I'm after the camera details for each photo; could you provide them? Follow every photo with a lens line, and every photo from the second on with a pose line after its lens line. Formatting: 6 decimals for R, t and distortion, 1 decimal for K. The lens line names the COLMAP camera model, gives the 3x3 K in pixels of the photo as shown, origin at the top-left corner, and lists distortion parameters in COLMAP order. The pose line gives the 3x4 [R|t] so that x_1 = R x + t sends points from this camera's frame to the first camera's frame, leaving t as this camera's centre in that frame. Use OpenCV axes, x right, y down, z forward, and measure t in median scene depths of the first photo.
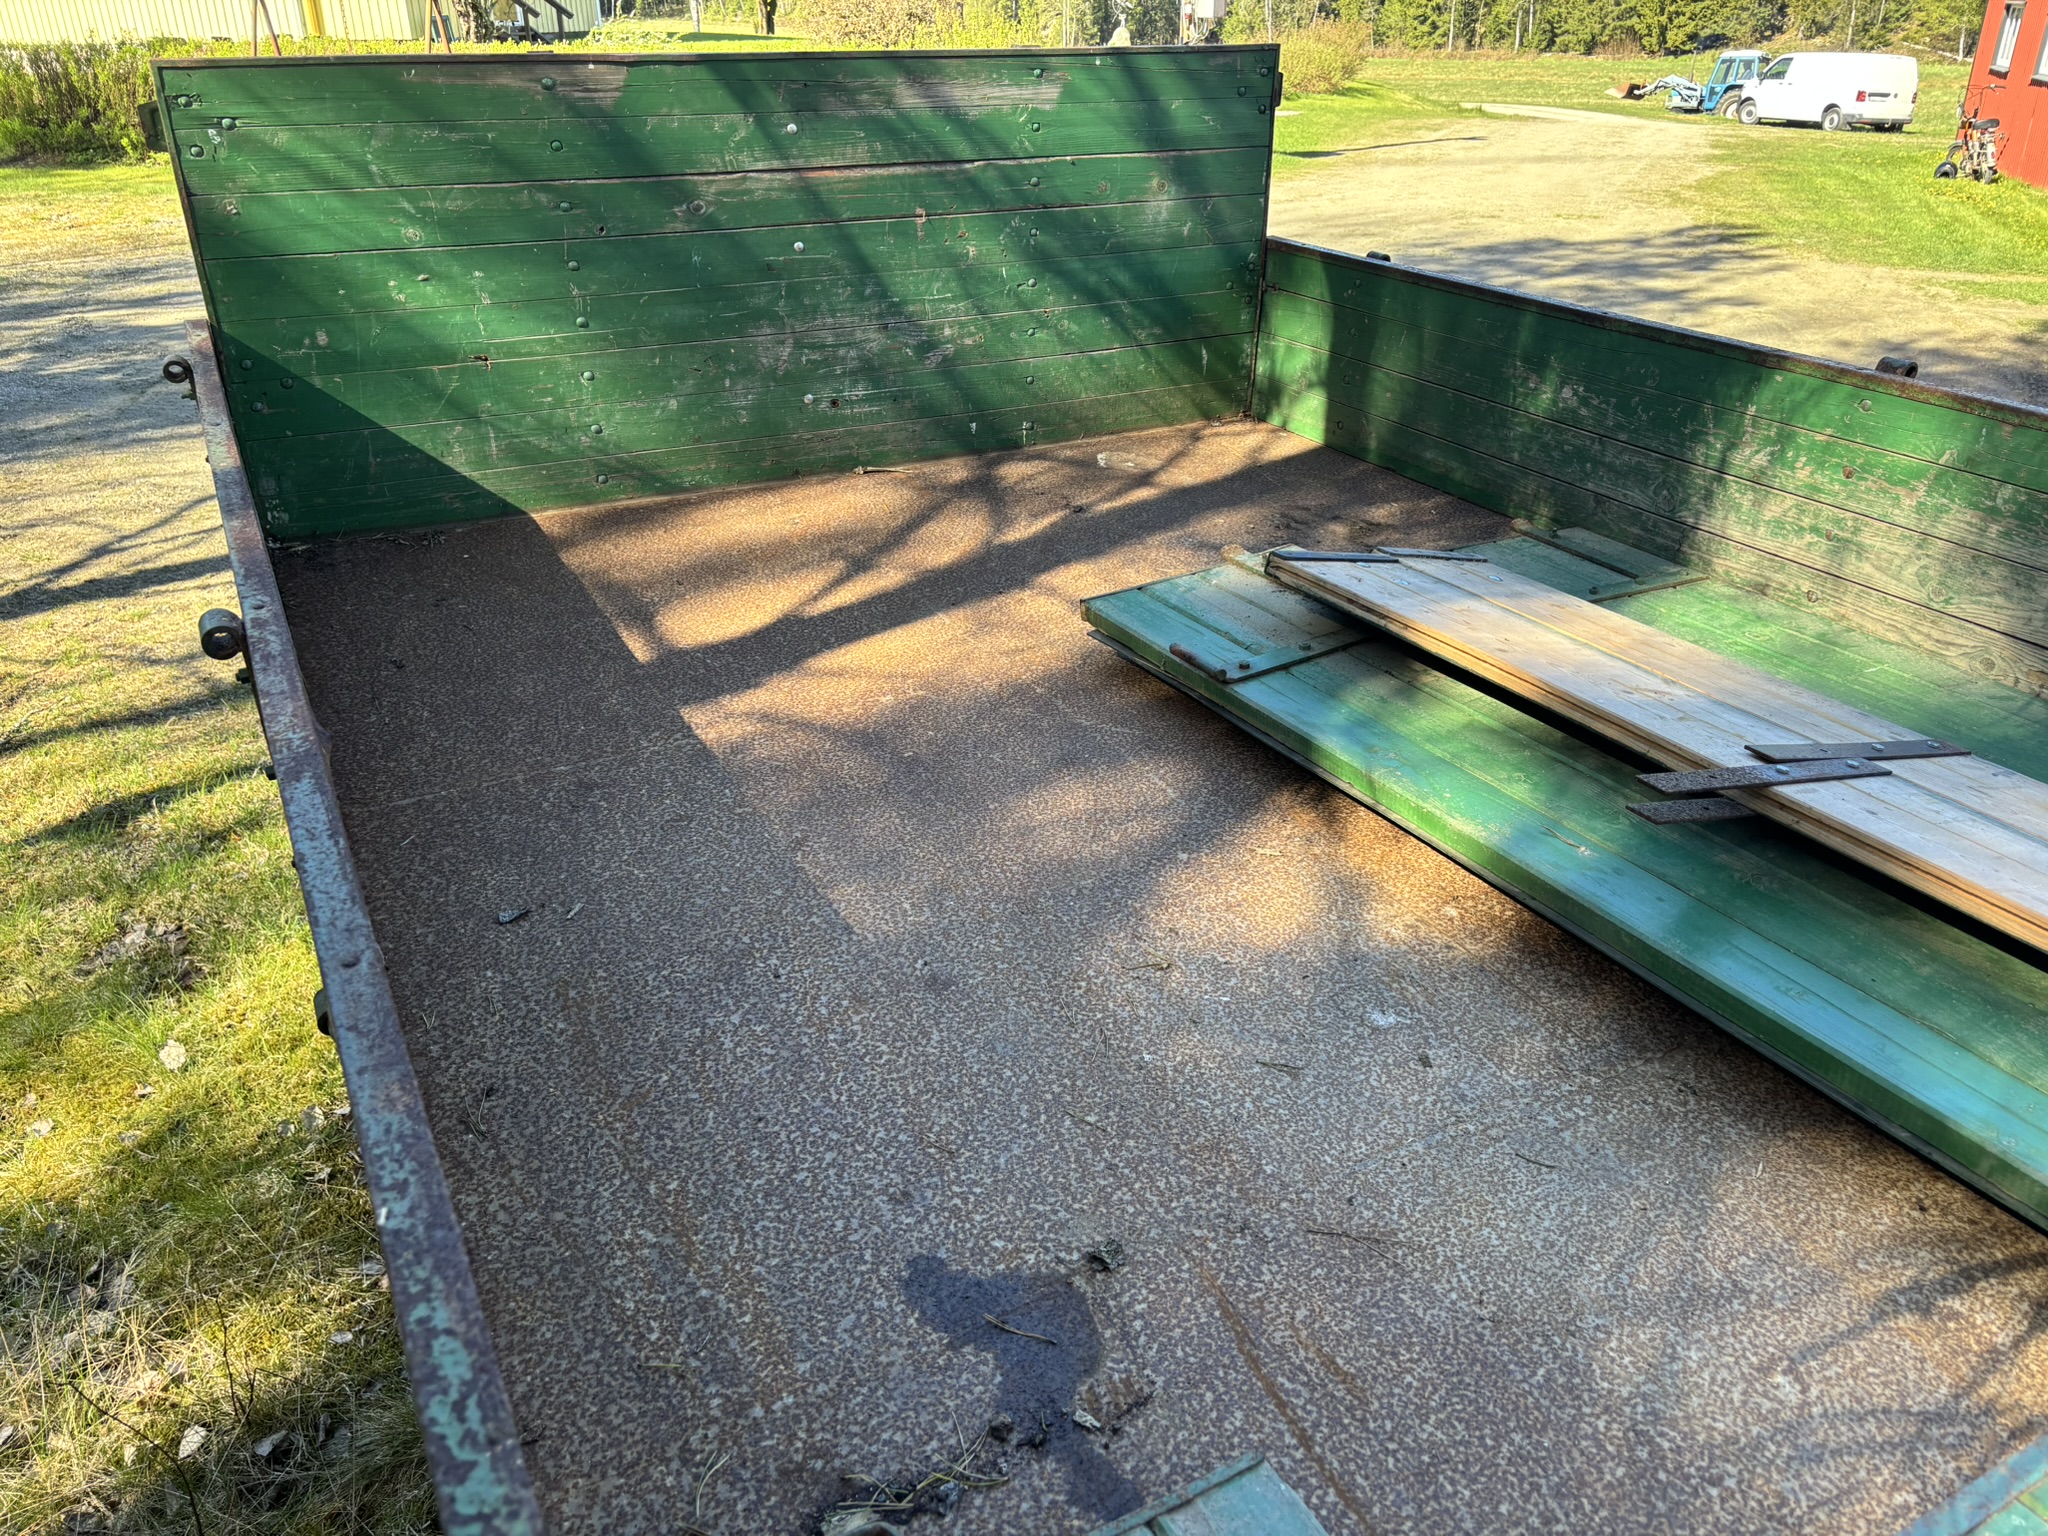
lens RADIAL K [[1544.0, 0, 1037.2], [0, 1544.0, 776.8], [0, 0, 1]] dist [0.066957, -0.087802]
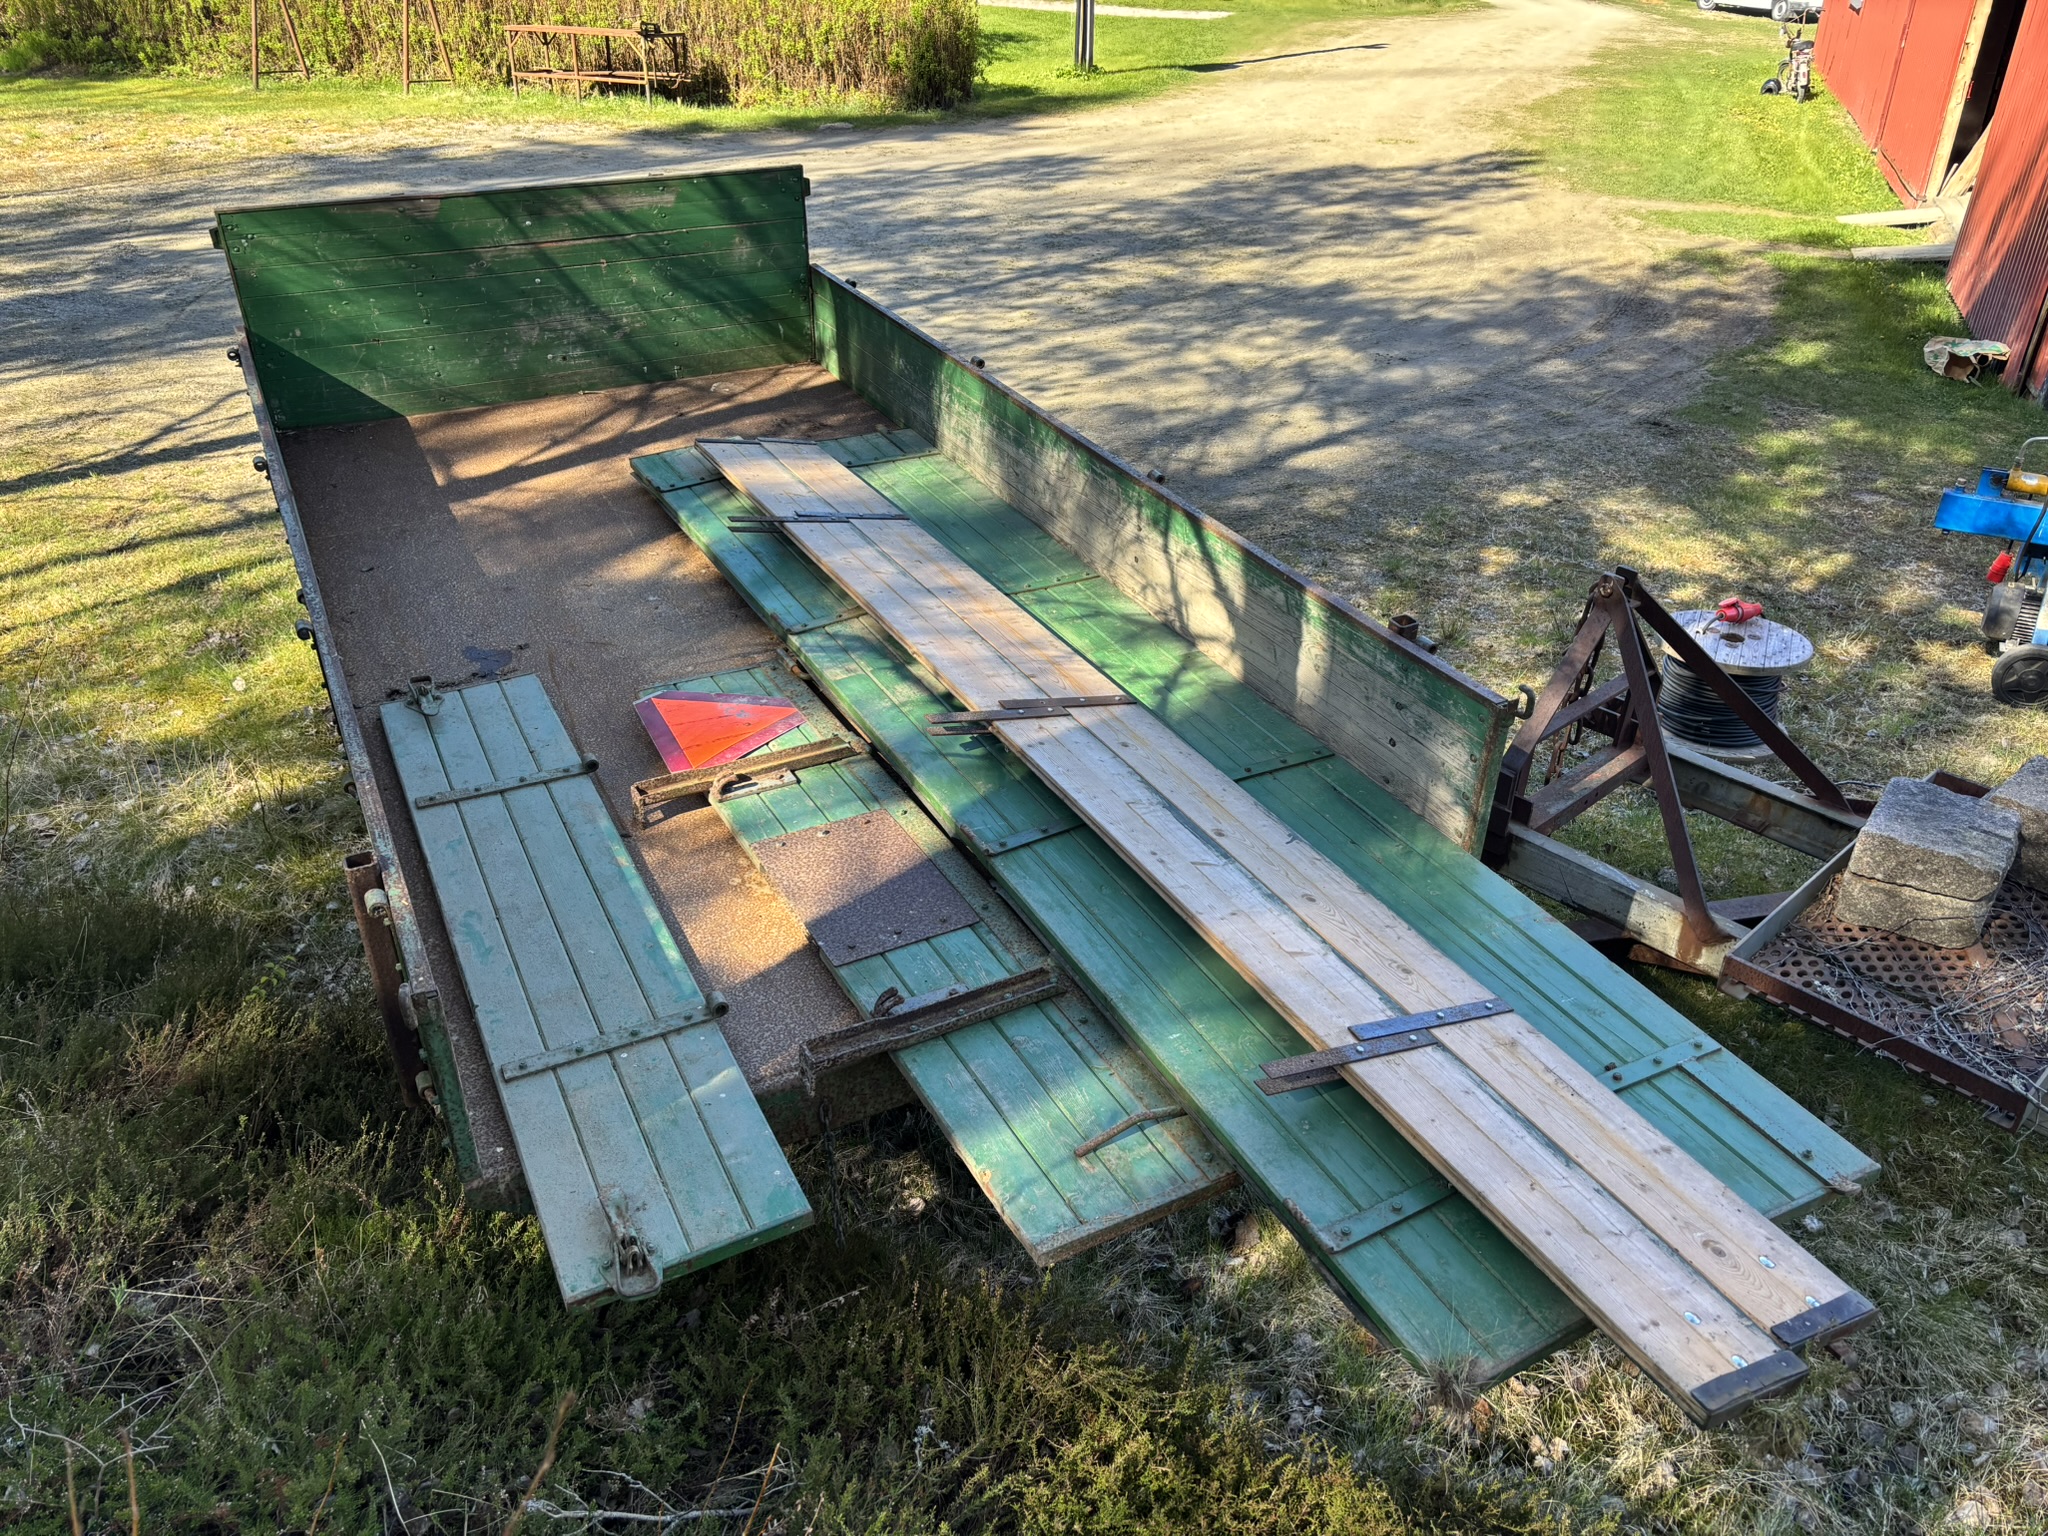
lens RADIAL K [[1535.1, 0, 1050.6], [0, 1535.1, 779.2], [0, 0, 1]] dist [0.060697, -0.076468]
pose [[0.999980, 0.005921, -0.002414, 0.318222], [-0.005711, 0.996825, 0.079417, 0.083309], [0.002876, -0.079402, 0.996839, -0.637599]]
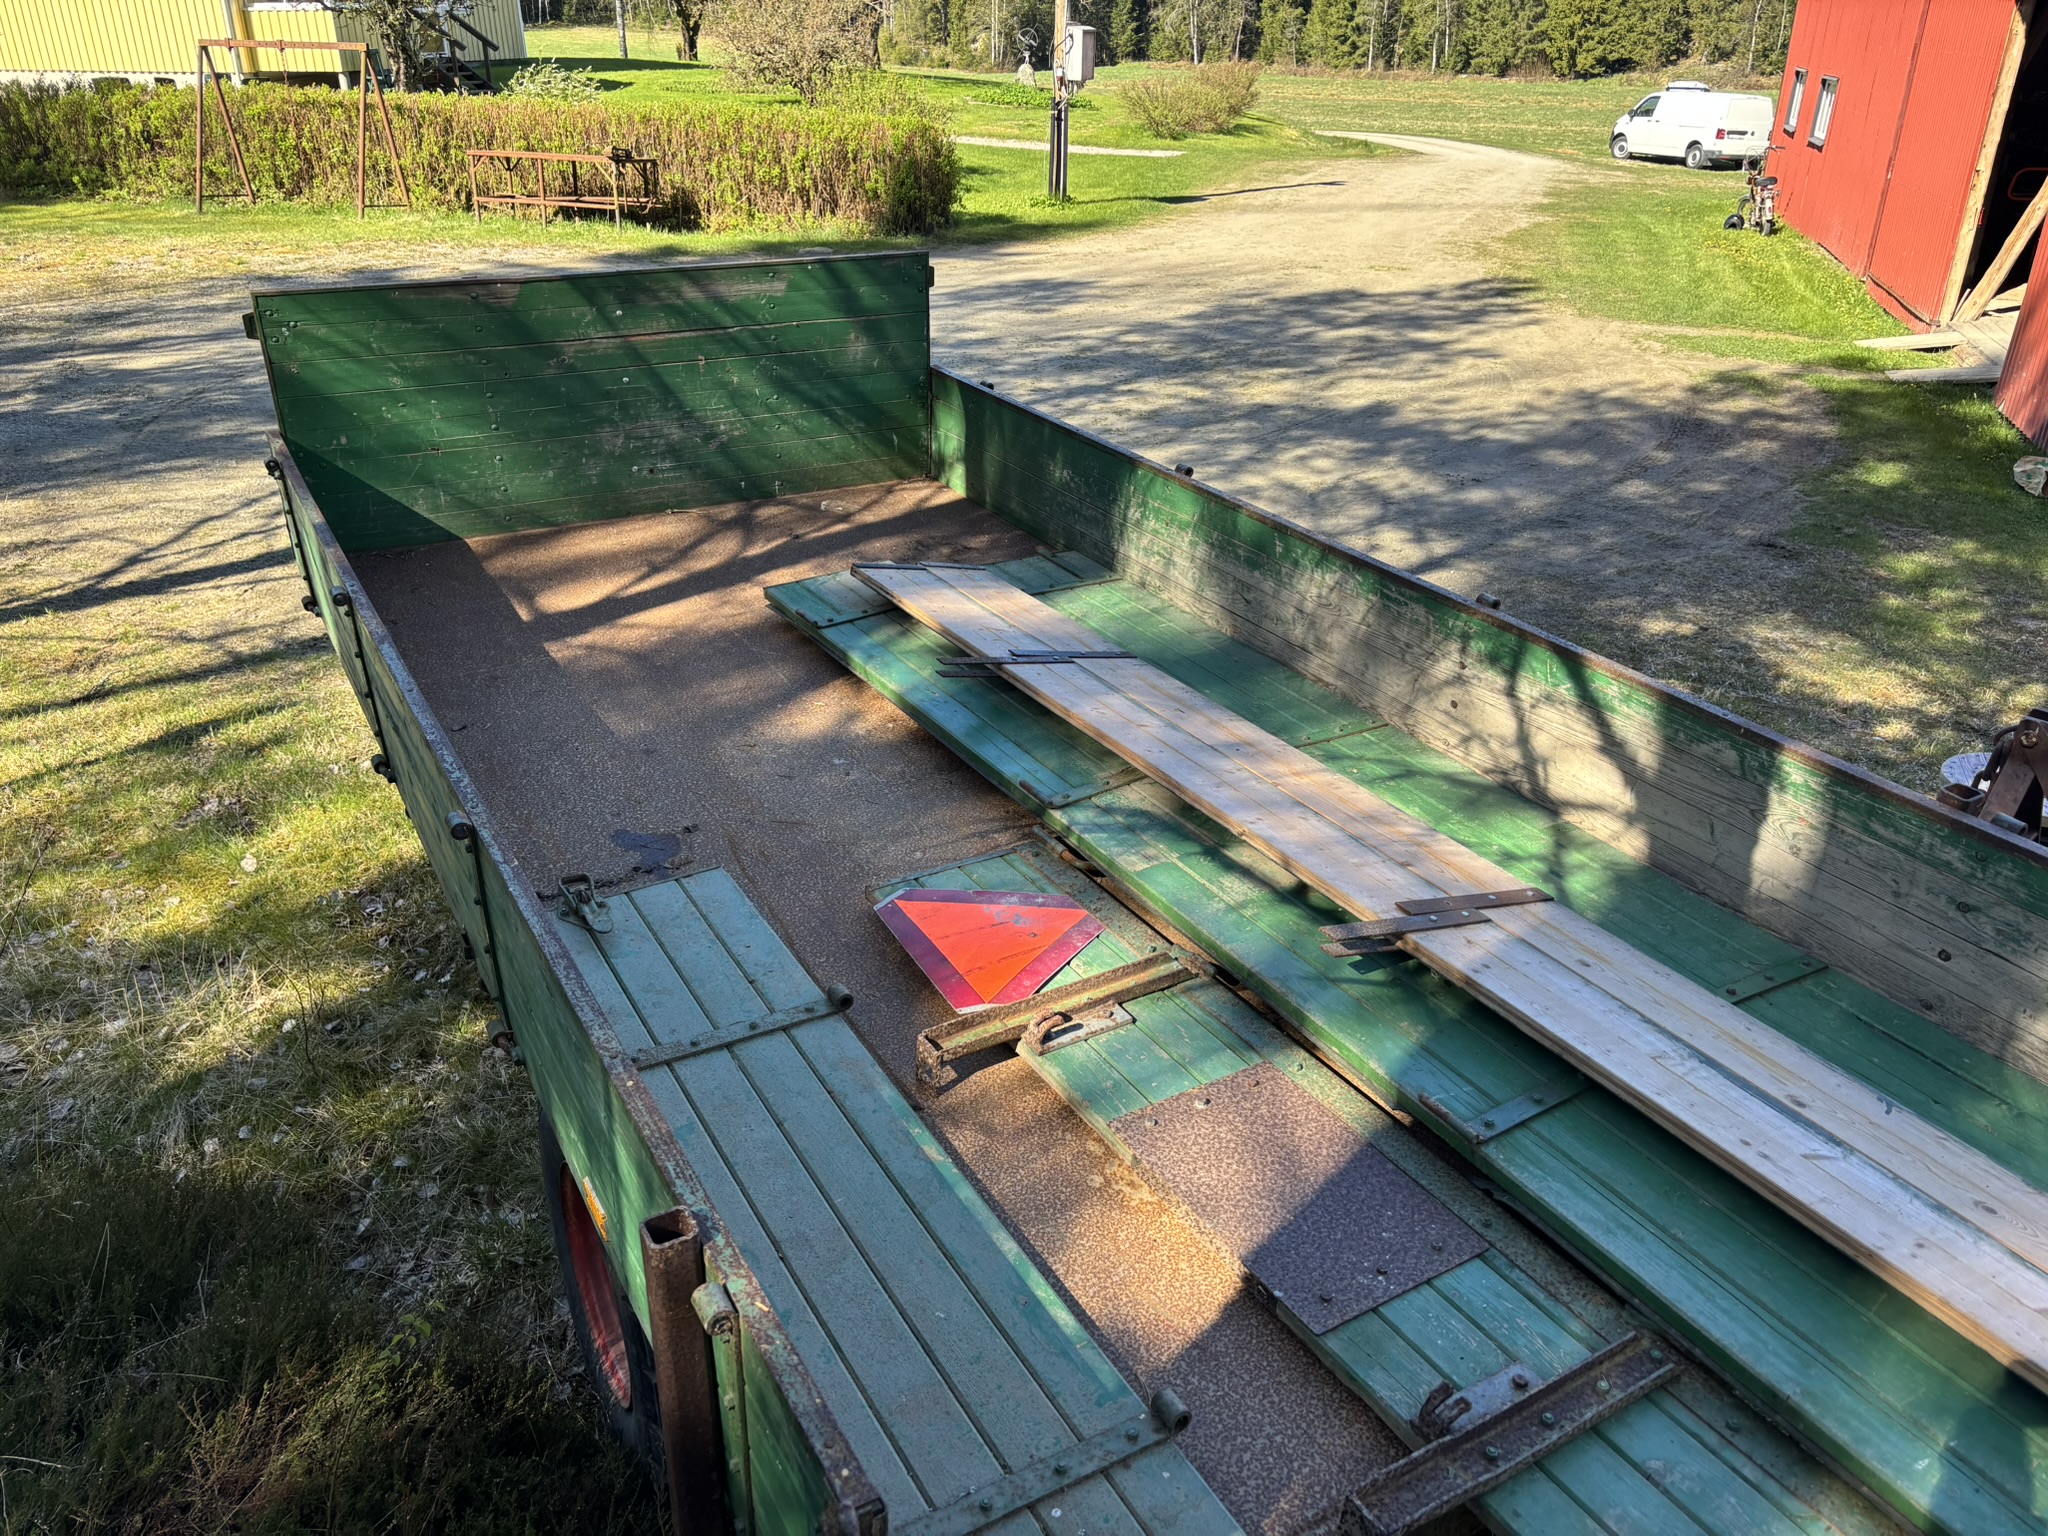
lens RADIAL K [[1540.9, 0, 1046.5], [0, 1540.9, 786.5], [0, 0, 1]] dist [0.055439, -0.071093]
pose [[0.998928, -0.006395, 0.045853, 0.137375], [0.006322, 0.999978, 0.001754, 0.060805], [-0.045864, -0.001462, 0.998947, -0.431888]]
